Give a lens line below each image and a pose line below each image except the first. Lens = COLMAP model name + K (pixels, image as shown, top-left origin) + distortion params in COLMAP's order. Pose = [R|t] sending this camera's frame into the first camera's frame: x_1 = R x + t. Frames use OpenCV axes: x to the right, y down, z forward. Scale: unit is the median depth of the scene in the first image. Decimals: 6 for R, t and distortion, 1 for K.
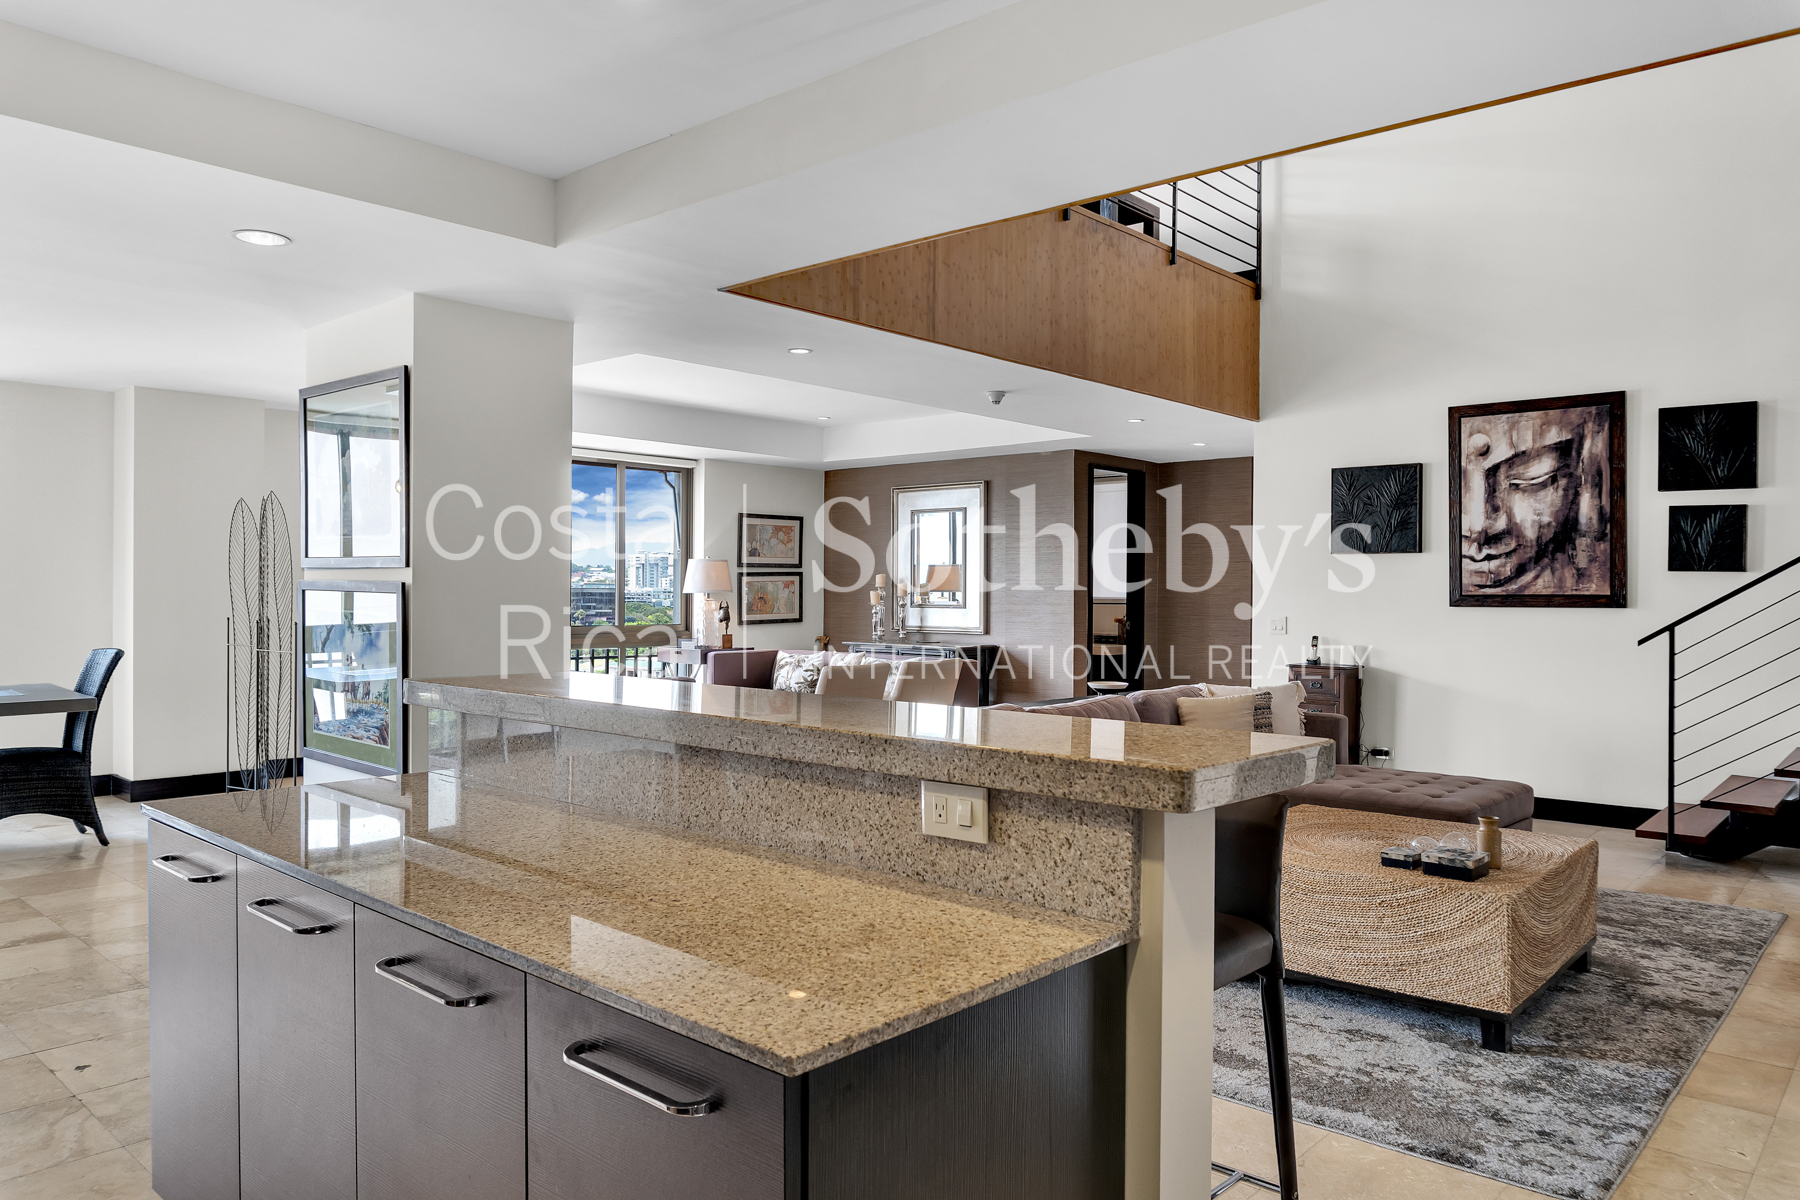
lens RADIAL K [[1211.3, 0, 900.0], [0, 1211.3, 600.0], [0, 0, 1]] dist [-0.018475, -0.005528]
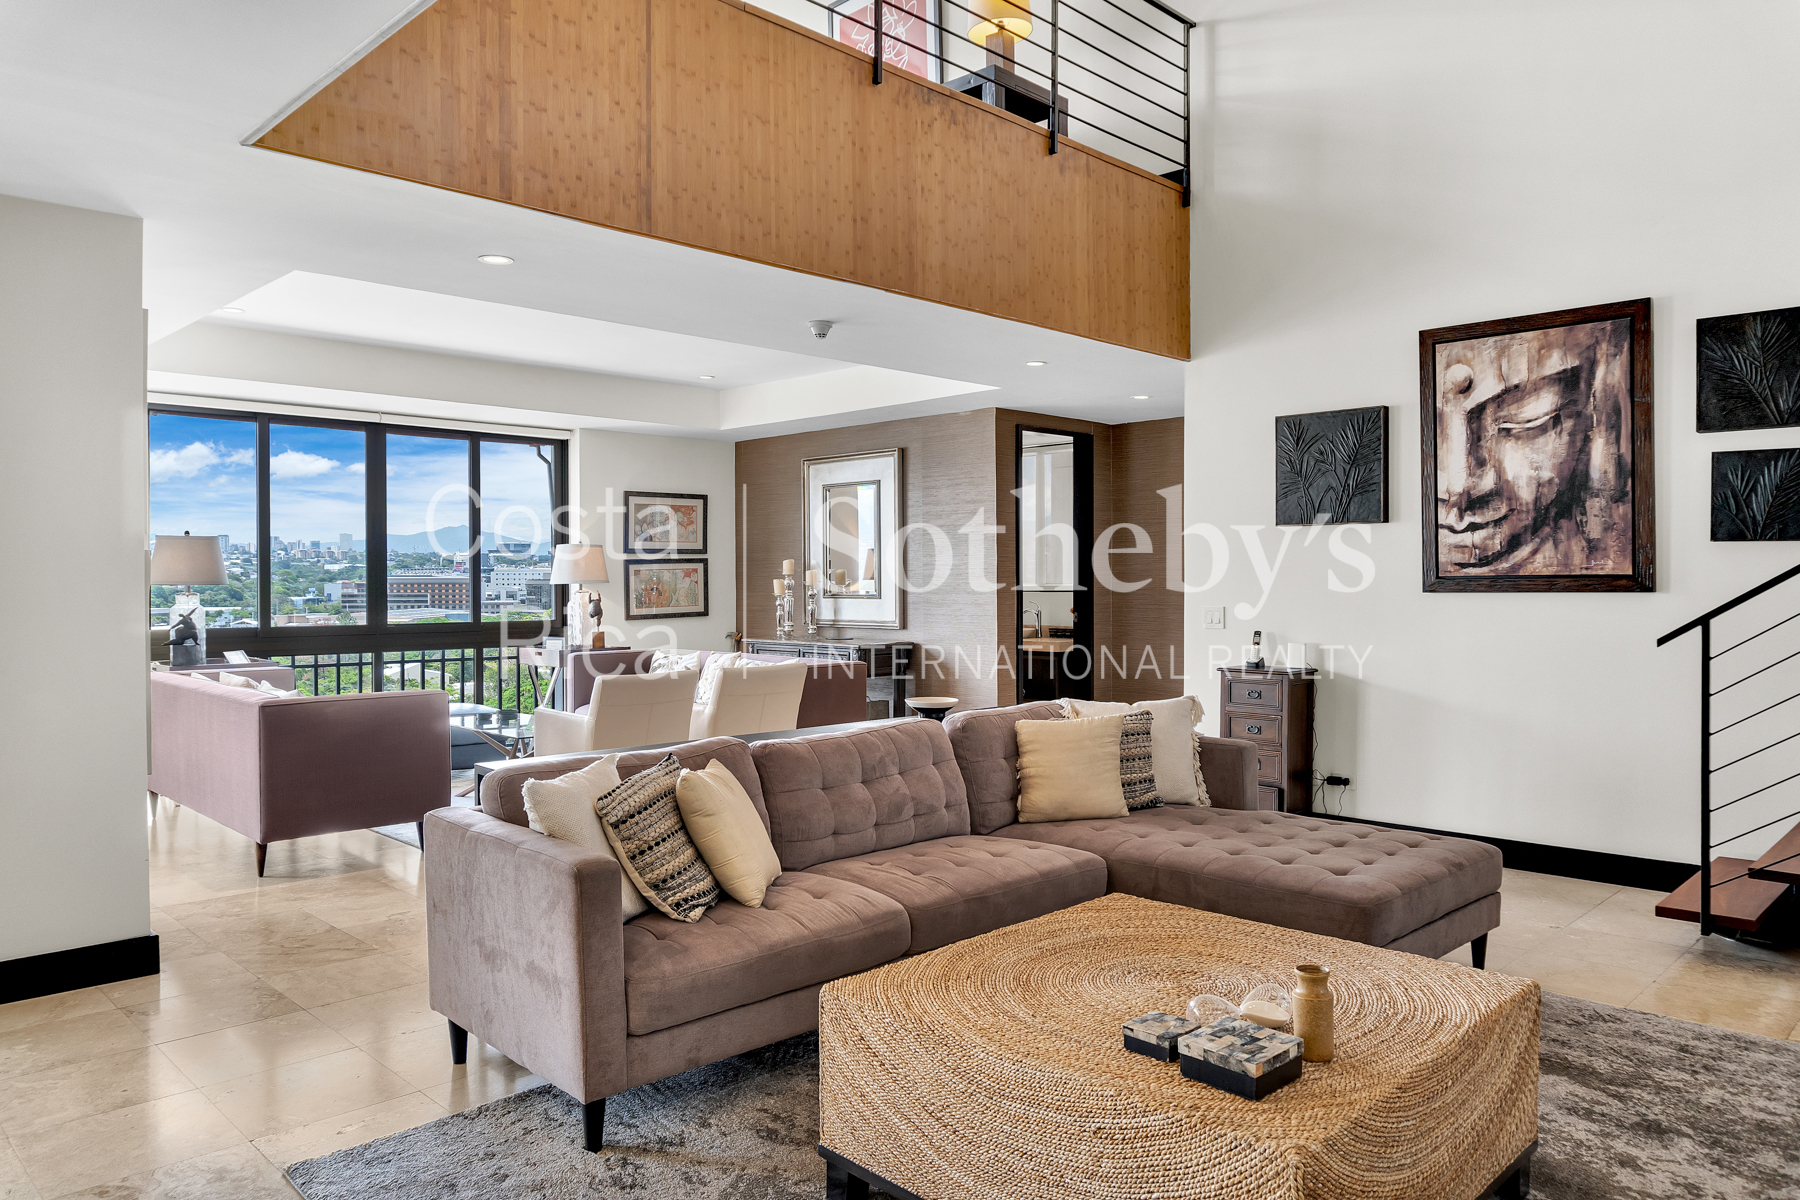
lens RADIAL K [[1211.3, 0, 900.0], [0, 1211.3, 600.0], [0, 0, 1]] dist [-0.018475, -0.005528]
pose [[0.998360, -0.009065, -0.056531, 0.172405], [0.009600, 0.999912, 0.009205, 0.000220], [0.056442, -0.009732, 0.998358, 0.222951]]
